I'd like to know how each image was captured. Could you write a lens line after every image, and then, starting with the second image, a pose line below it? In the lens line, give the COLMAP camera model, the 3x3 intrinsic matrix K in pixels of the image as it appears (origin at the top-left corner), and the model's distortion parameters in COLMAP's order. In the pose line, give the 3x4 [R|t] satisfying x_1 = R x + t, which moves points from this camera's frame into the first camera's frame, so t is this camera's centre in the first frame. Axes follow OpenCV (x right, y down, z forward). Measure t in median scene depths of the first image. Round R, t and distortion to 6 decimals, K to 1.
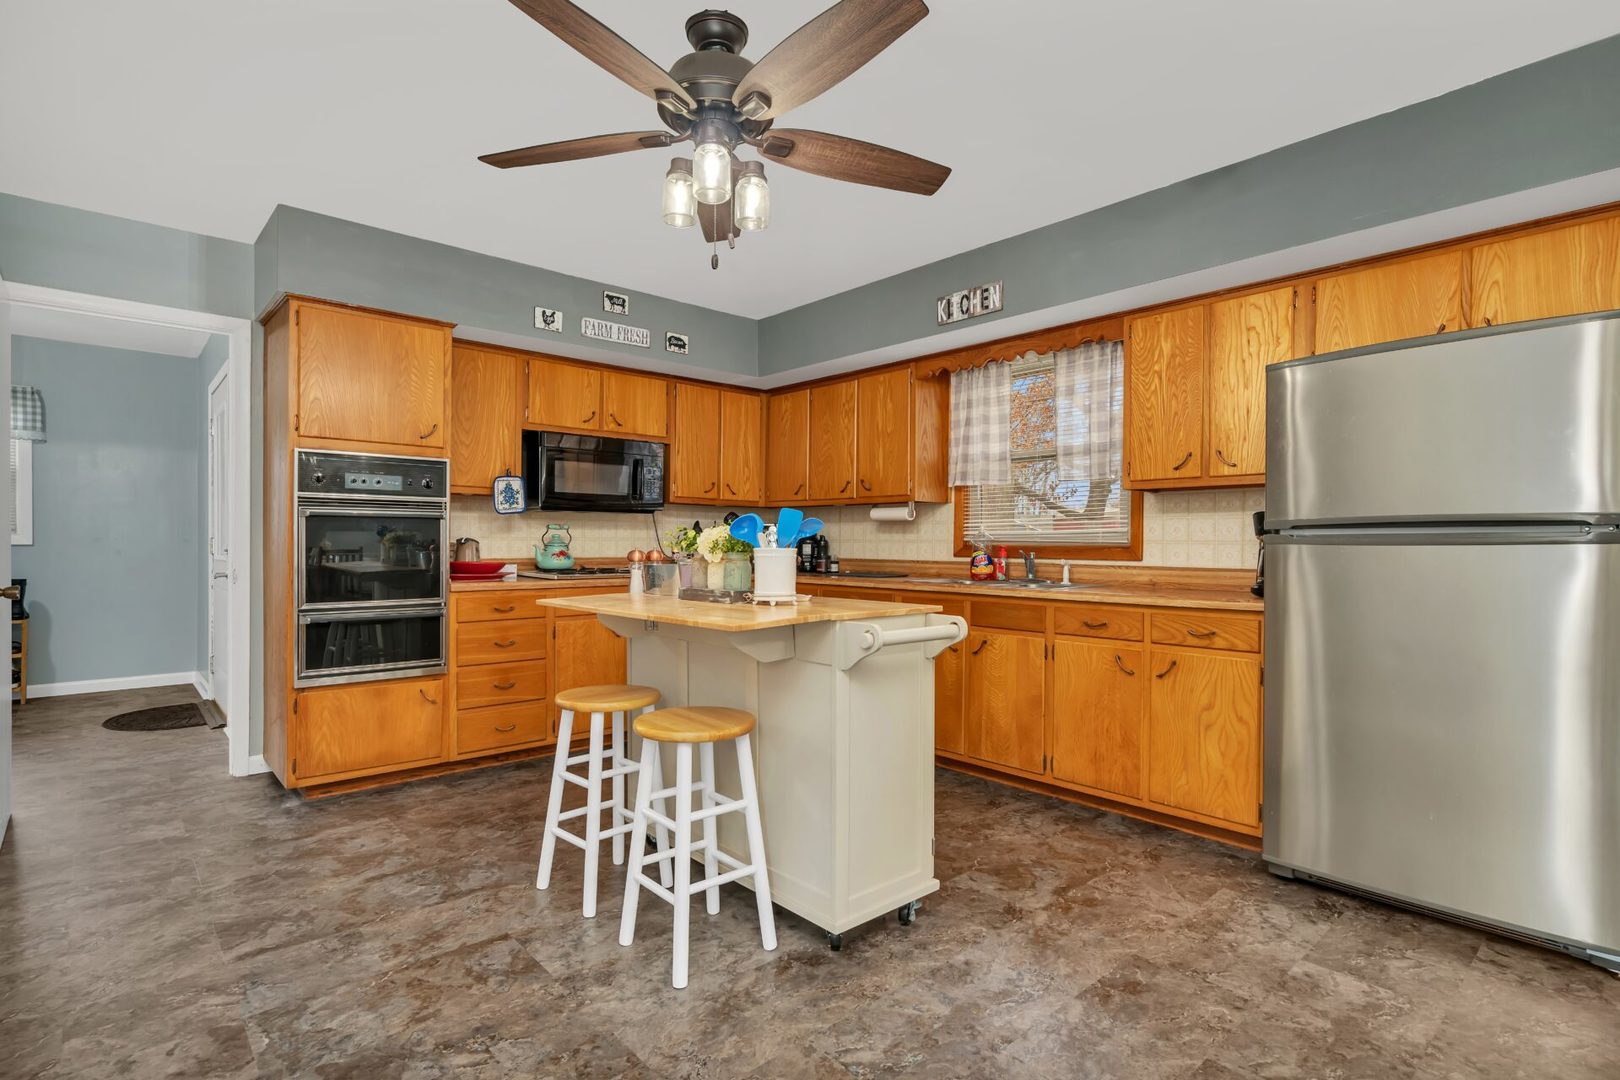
lens RADIAL K [[795.4, 0, 803.8], [0, 795.4, 550.4], [0, 0, 1]] dist [-0.003476, 0.001798]
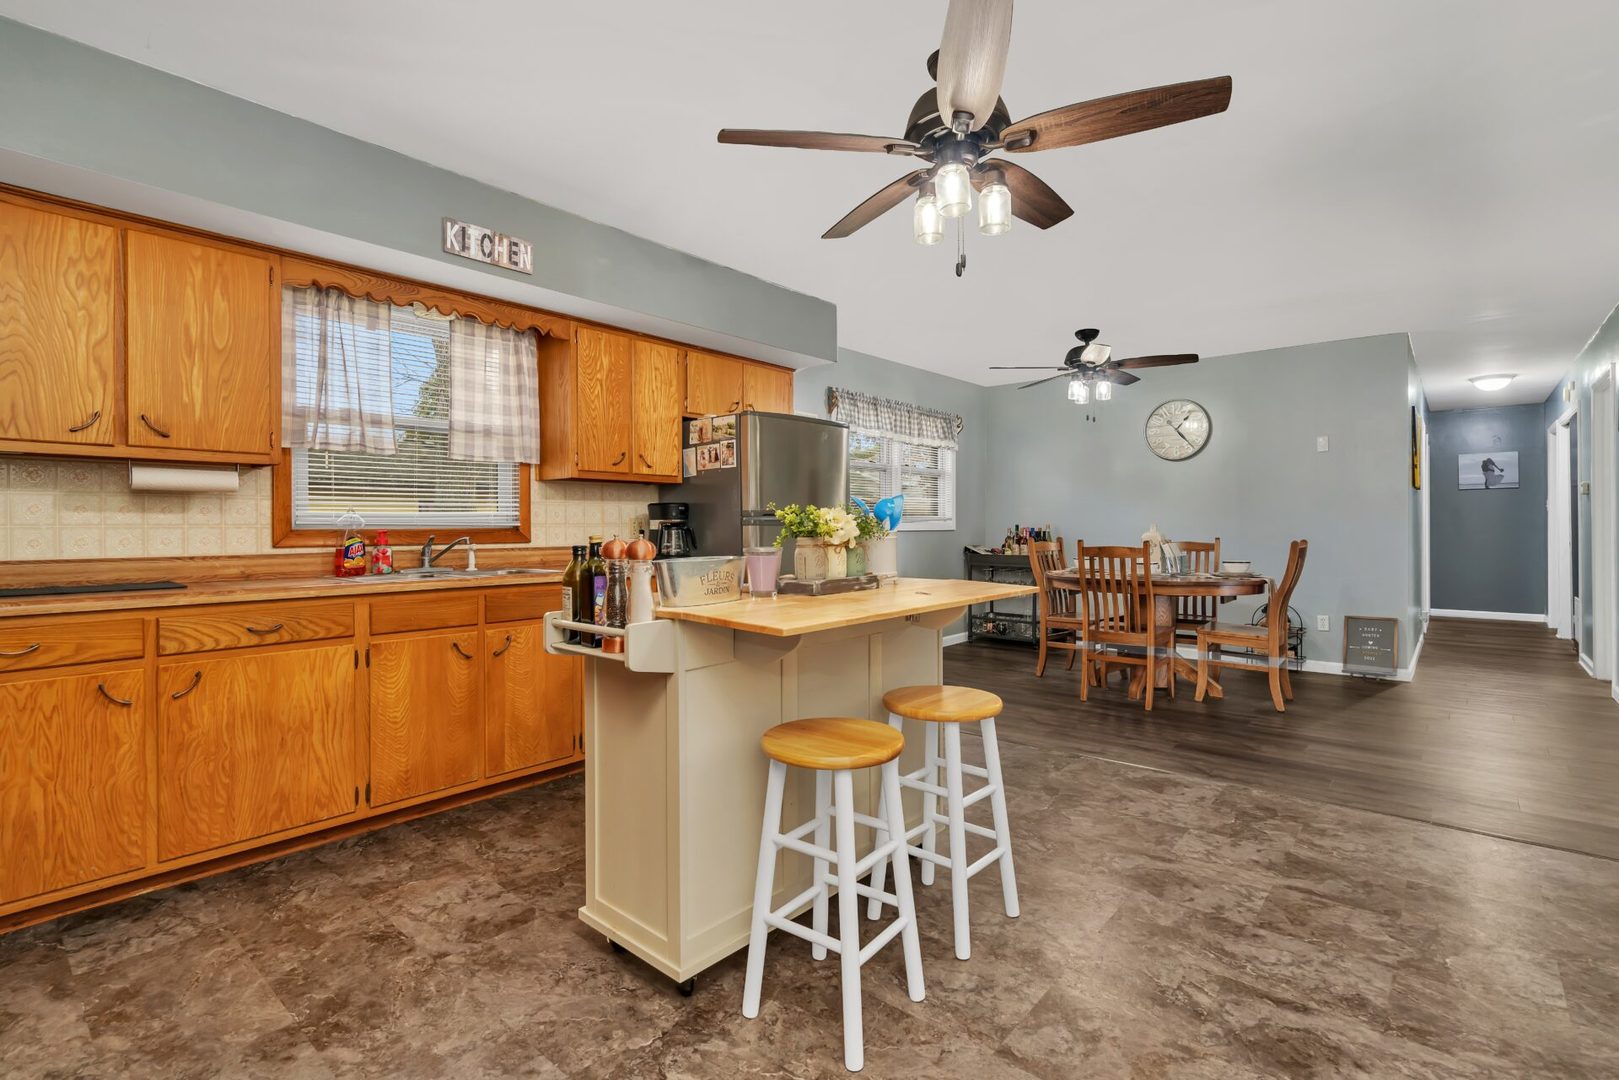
lens RADIAL K [[751.4, 0, 807.7], [0, 751.4, 528.0], [0, 0, 1]] dist [-0.005113, -0.000306]
pose [[-0.130472, -0.006512, 0.991431, -0.627840], [0.014365, 0.999861, 0.008458, -0.009852], [-0.991348, 0.015345, -0.130360, 0.758252]]
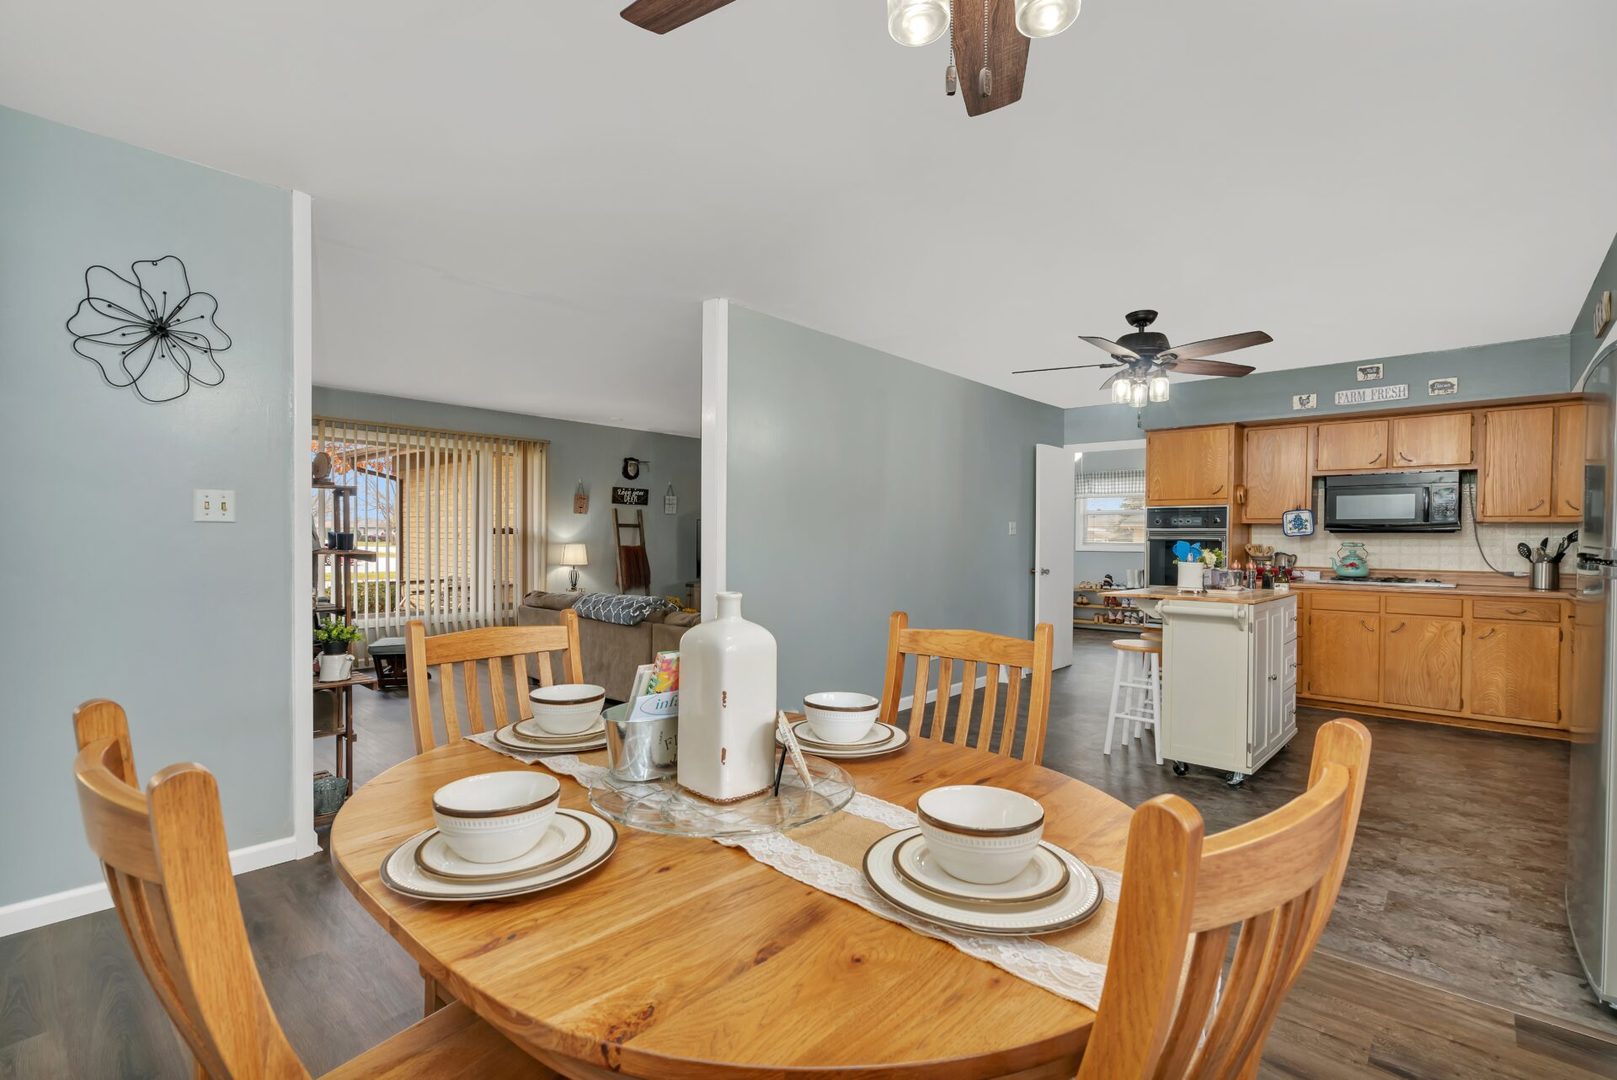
lens RADIAL K [[750.4, 0, 804.9], [0, 750.4, 549.5], [0, 0, 1]] dist [-0.005113, -0.000306]
pose [[0.114775, 0.010486, -0.993336, 0.985514], [-0.017997, 0.999802, 0.008474, -0.019098], [0.993229, 0.016905, 0.114941, -0.053857]]
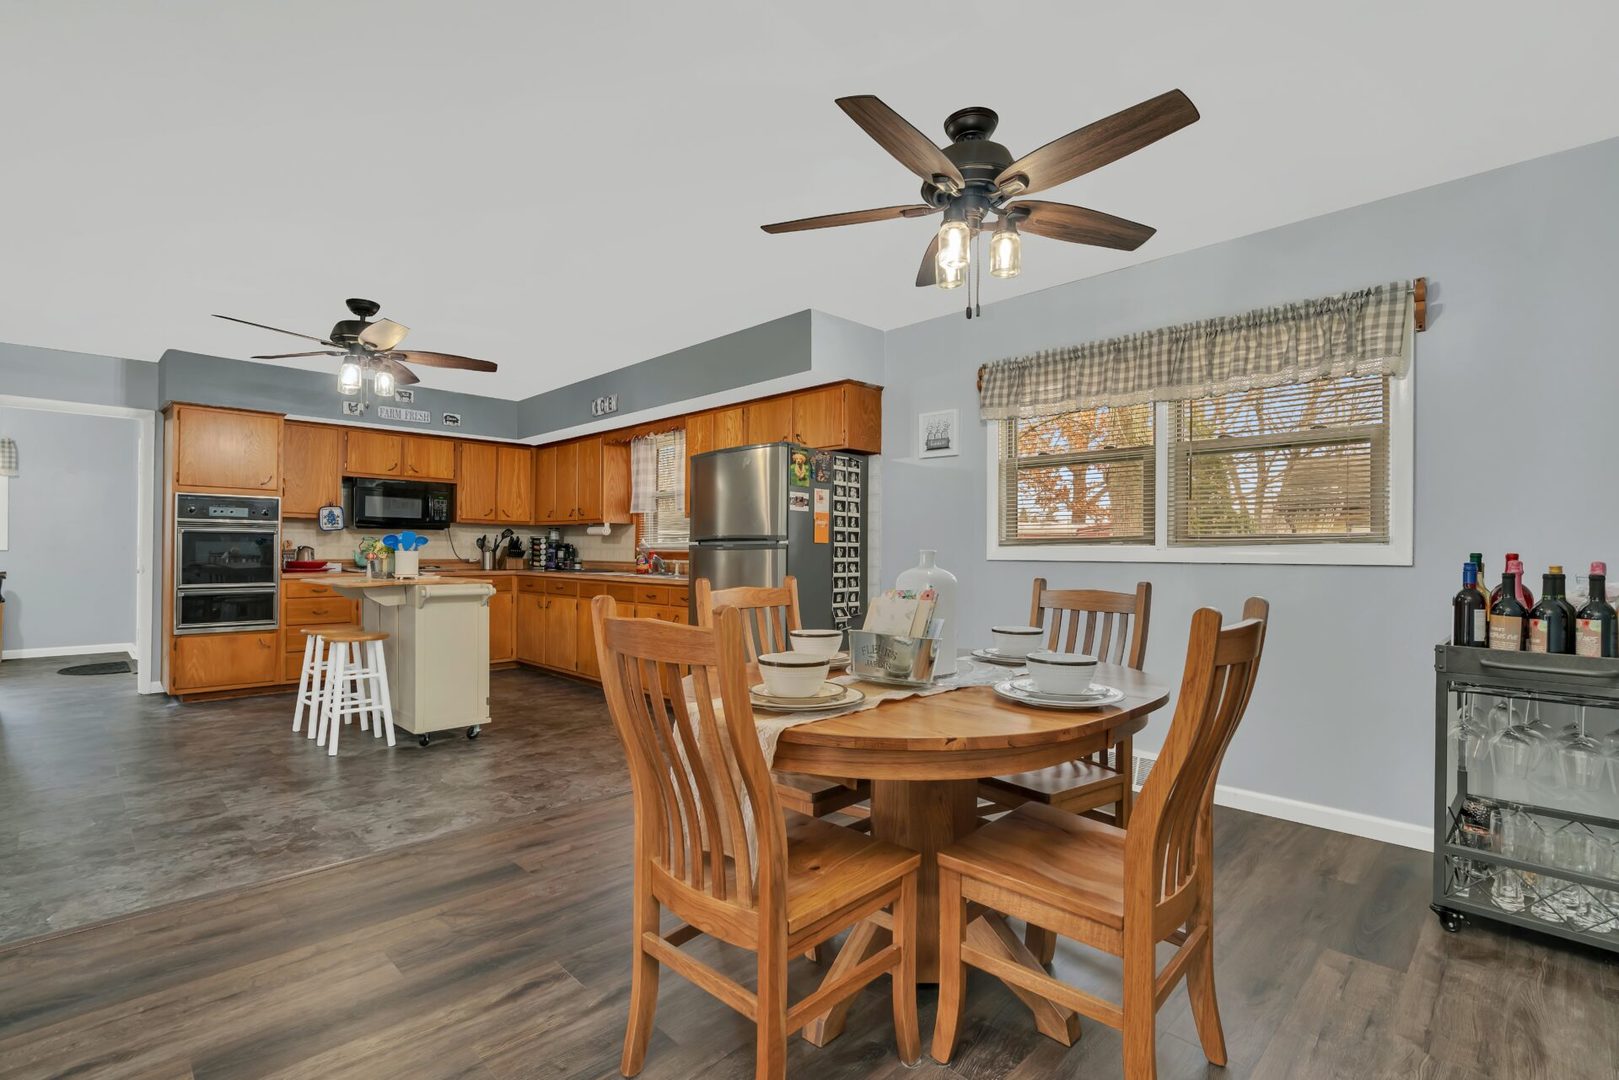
lens RADIAL K [[751.4, 0, 804.3], [0, 751.4, 548.9], [0, 0, 1]] dist [-0.005113, -0.000306]
pose [[0.998521, 0.001042, 0.054353, 0.530591], [-0.000340, 0.999916, -0.012922, 0.009700], [-0.054362, 0.012885, 0.998438, -0.576601]]
